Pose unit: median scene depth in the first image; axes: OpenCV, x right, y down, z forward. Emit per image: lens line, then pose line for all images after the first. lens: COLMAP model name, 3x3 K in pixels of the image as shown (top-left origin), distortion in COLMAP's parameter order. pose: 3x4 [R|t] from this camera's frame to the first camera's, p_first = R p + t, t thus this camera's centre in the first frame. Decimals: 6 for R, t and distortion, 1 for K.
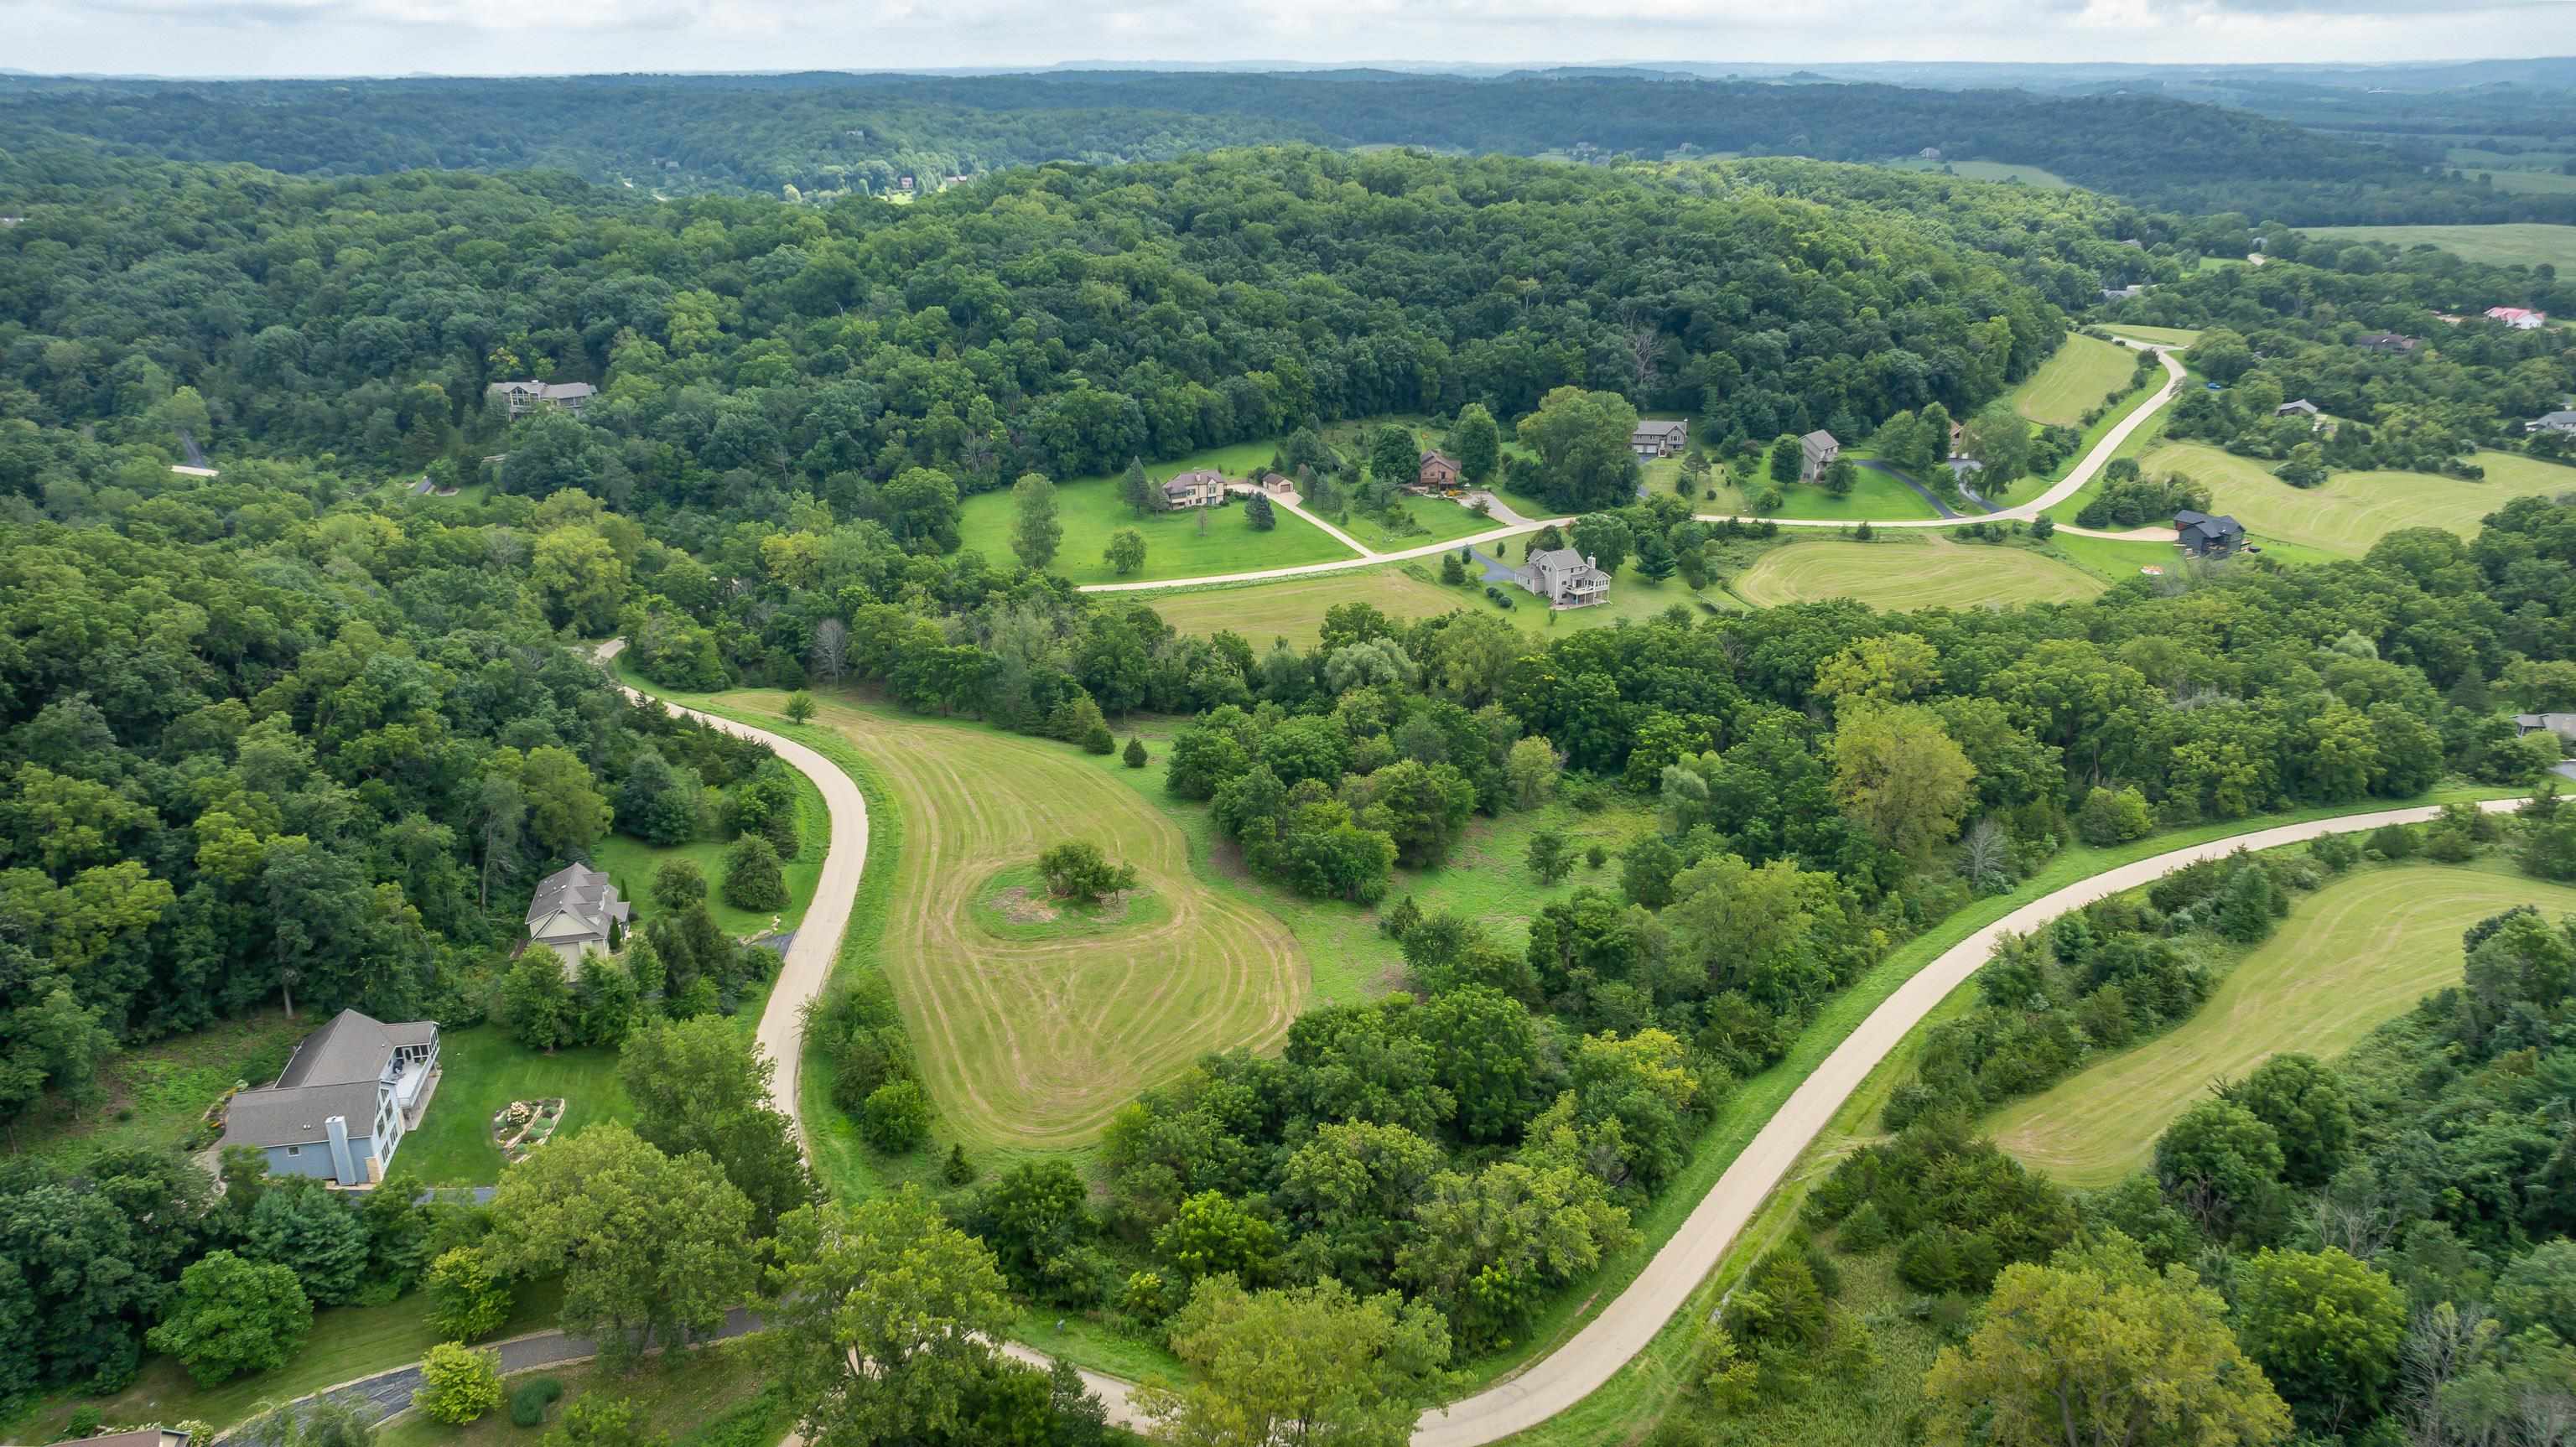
lens RADIAL K [[1837.7, 0, 1288.0], [0, 1837.7, 723.5], [0, 0, 1]] dist [-0.017064, -0.002206]
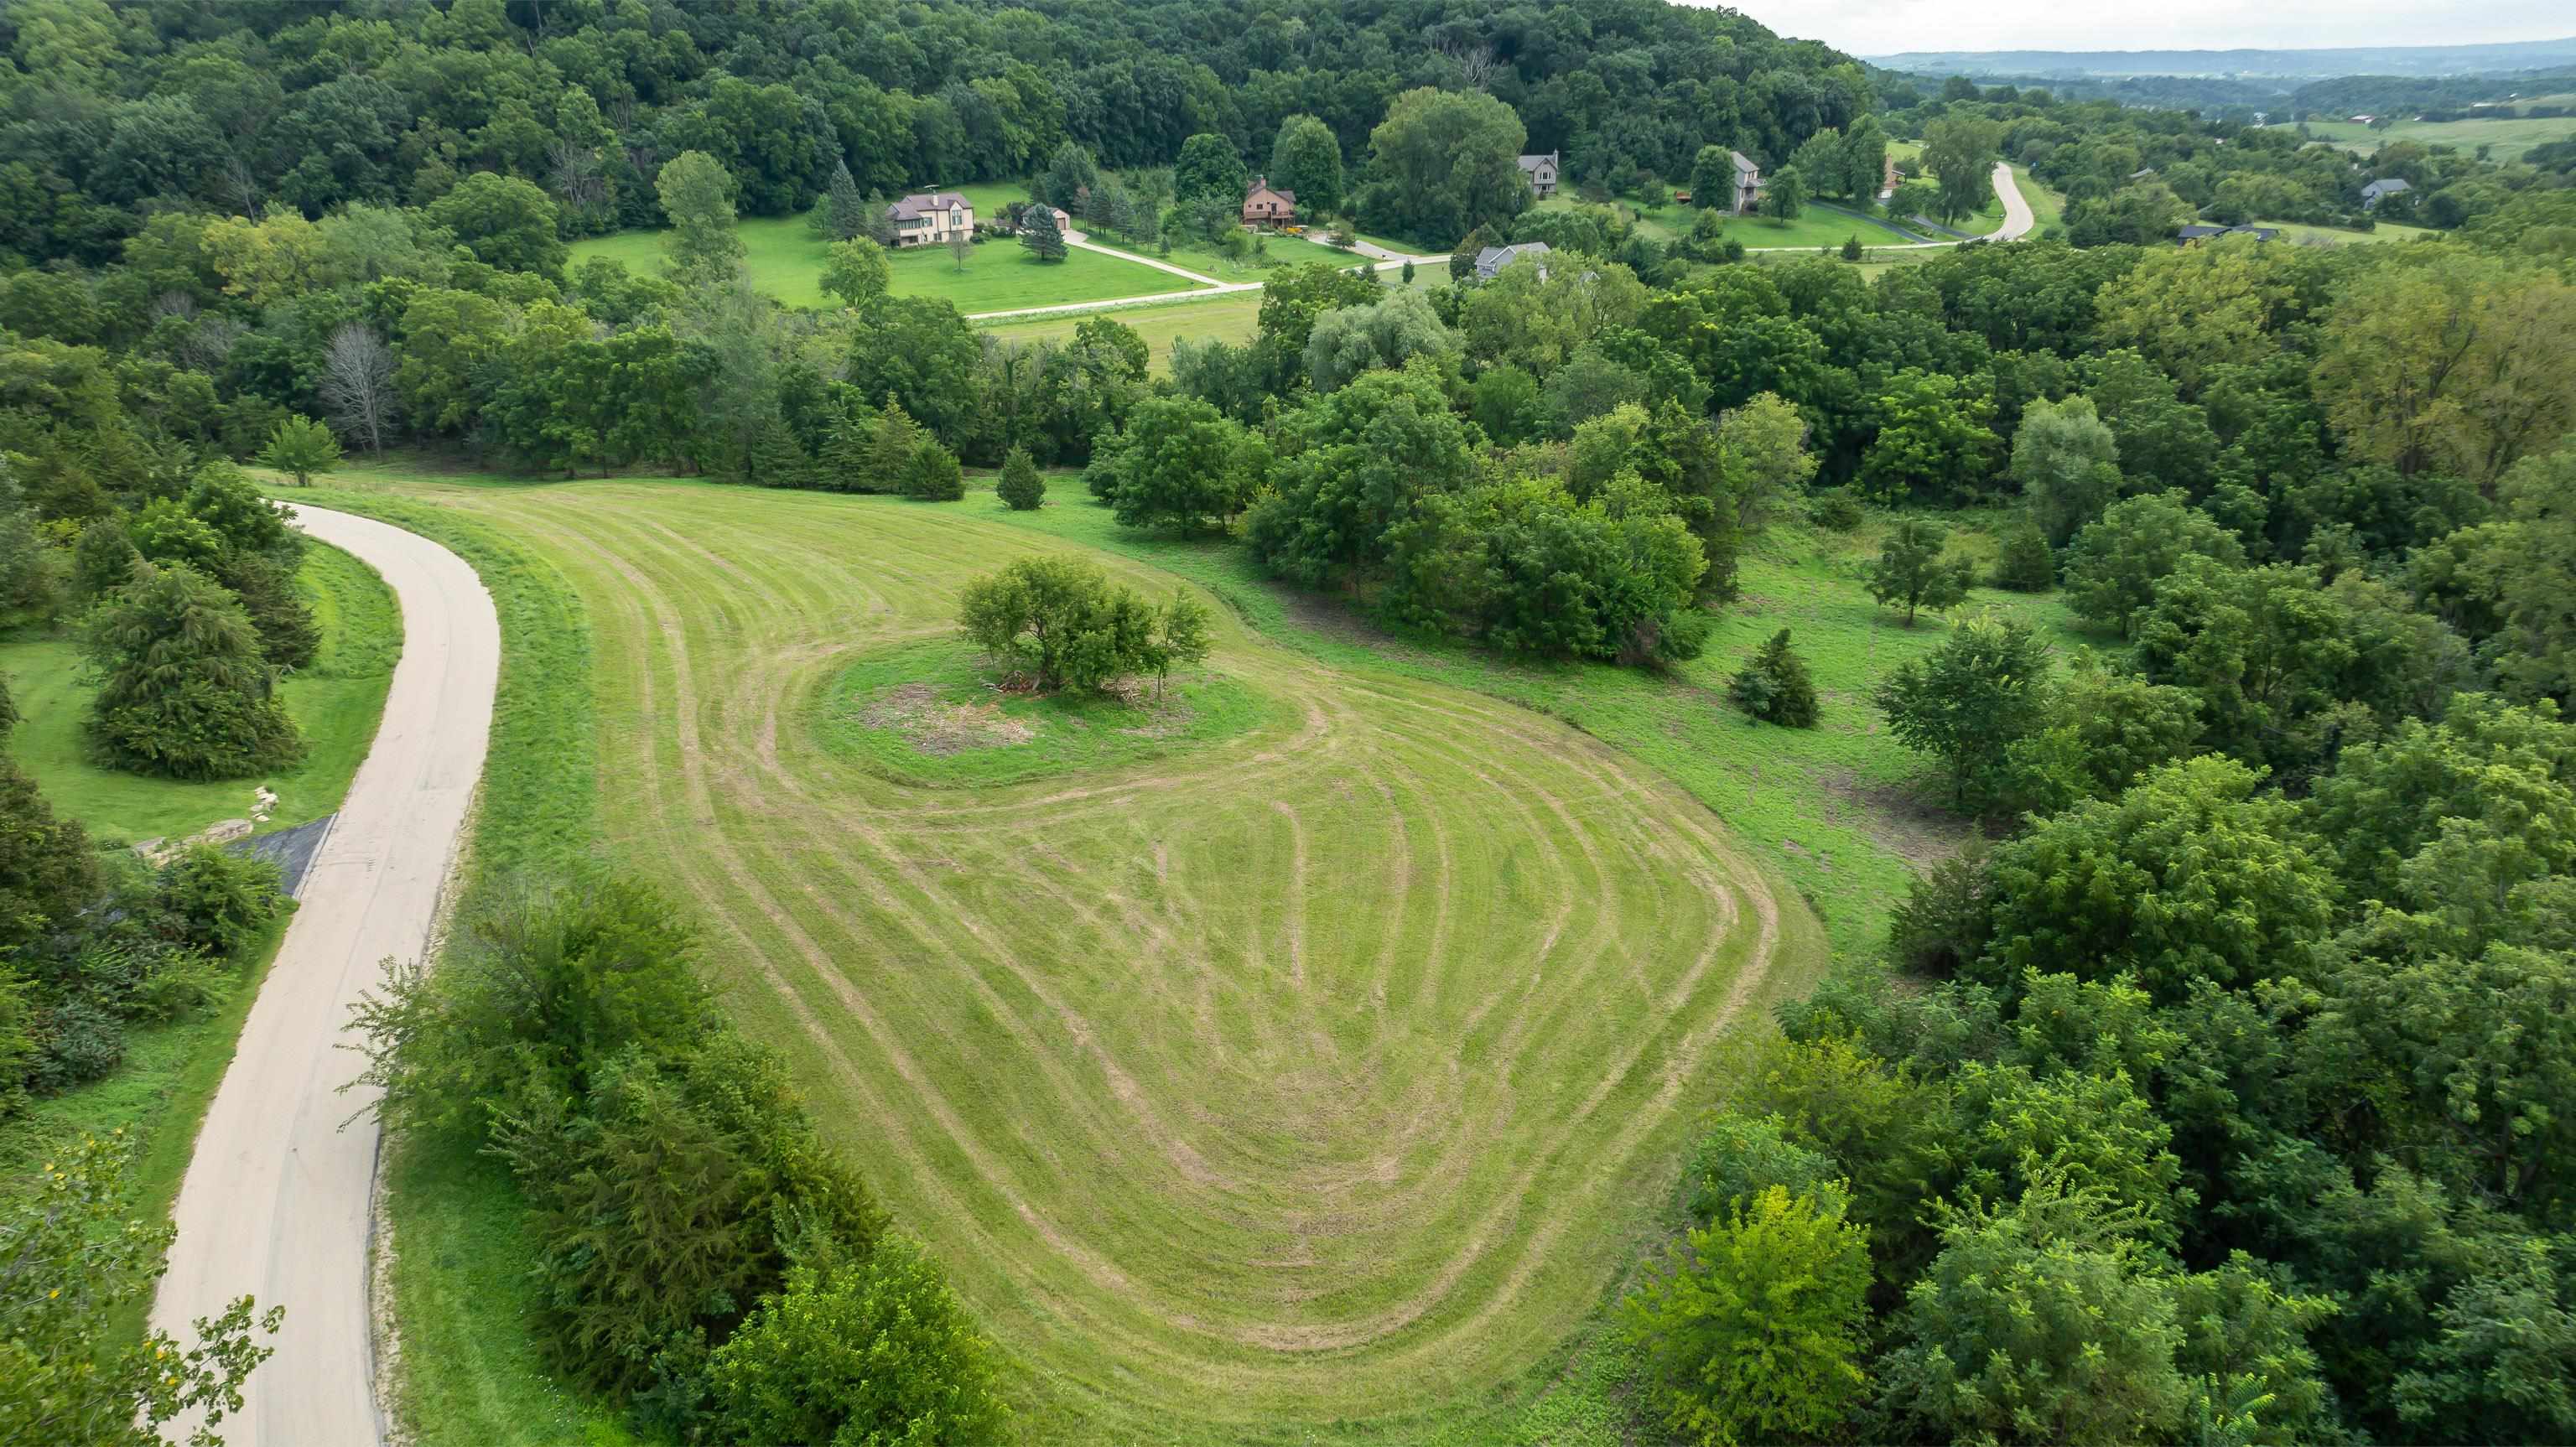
lens RADIAL K [[1816.5, 0, 1288.0], [0, 1816.5, 723.5], [0, 0, 1]] dist [-0.019638, -0.000440]
pose [[0.969807, -0.089025, 0.227043, -0.088990], [0.088867, 0.995983, 0.010941, 0.056868], [-0.227105, 0.009566, 0.973823, 0.331912]]
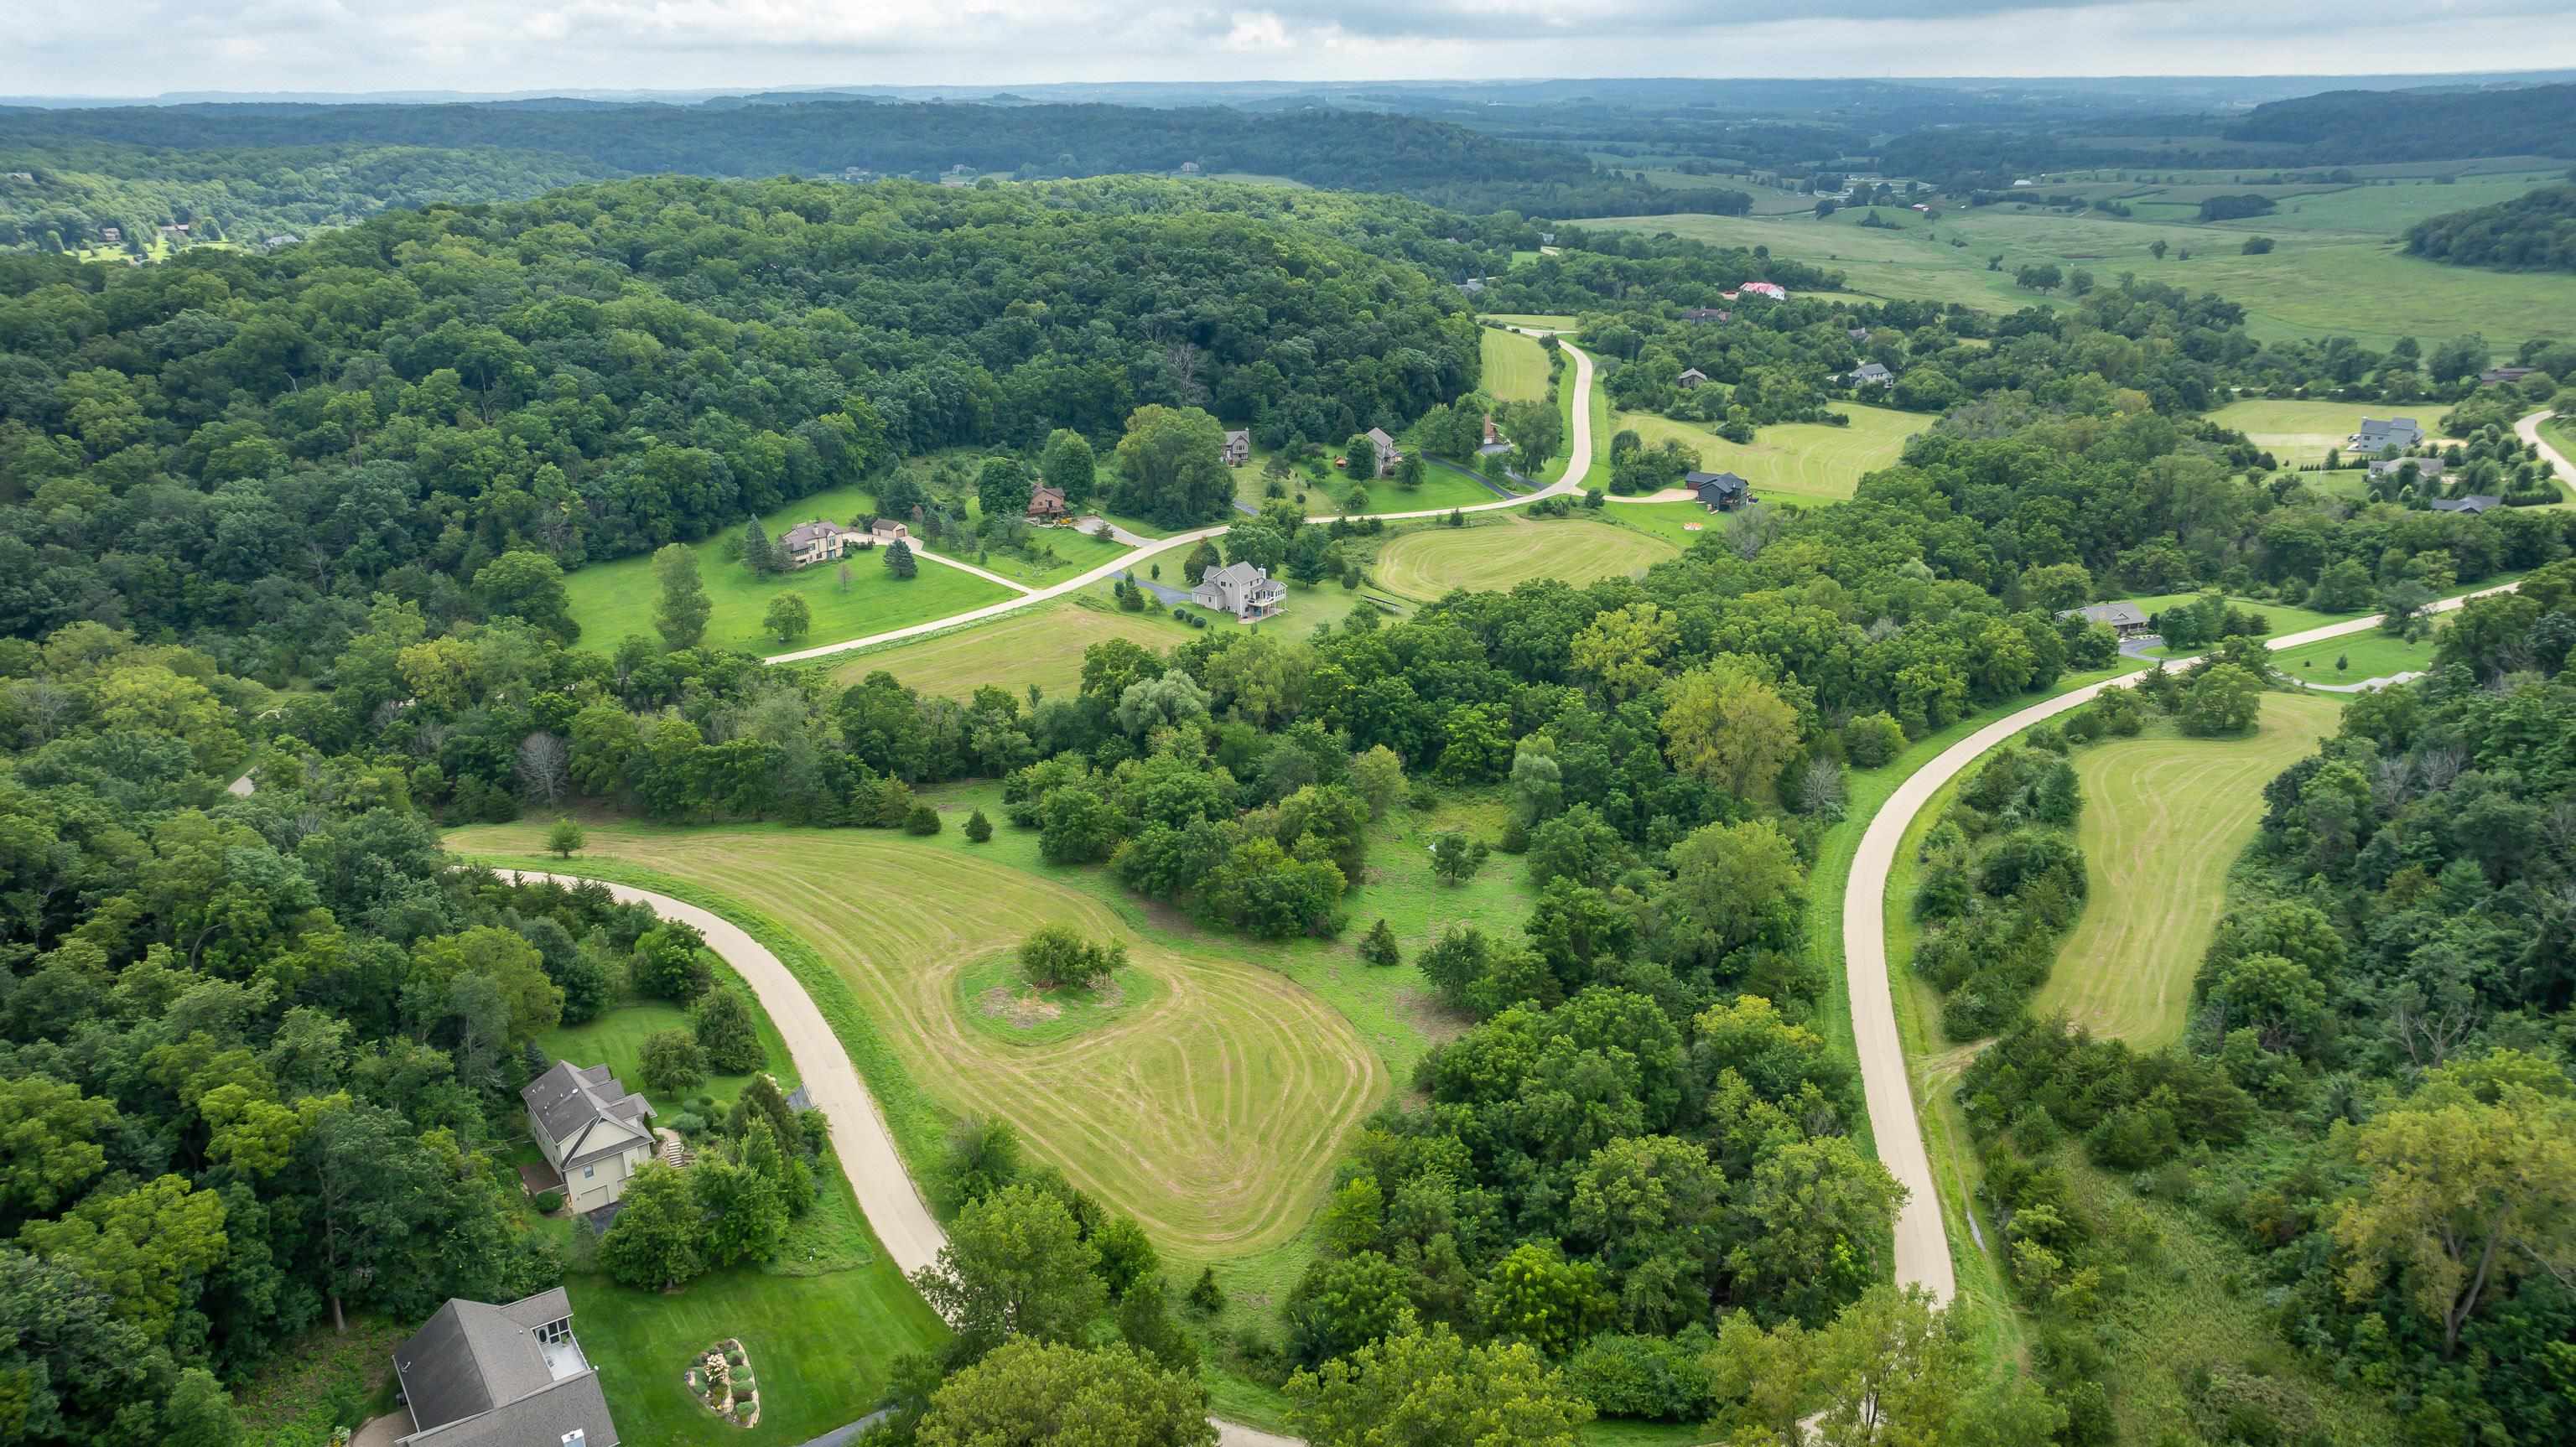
lens RADIAL K [[1816.5, 0, 1288.0], [0, 1816.5, 723.5], [0, 0, 1]] dist [-0.019638, -0.000440]
pose [[0.914179, -0.140948, 0.380015, -0.190080], [0.143964, 0.989368, 0.020633, -0.021602], [-0.378882, 0.035847, 0.924750, 0.061966]]
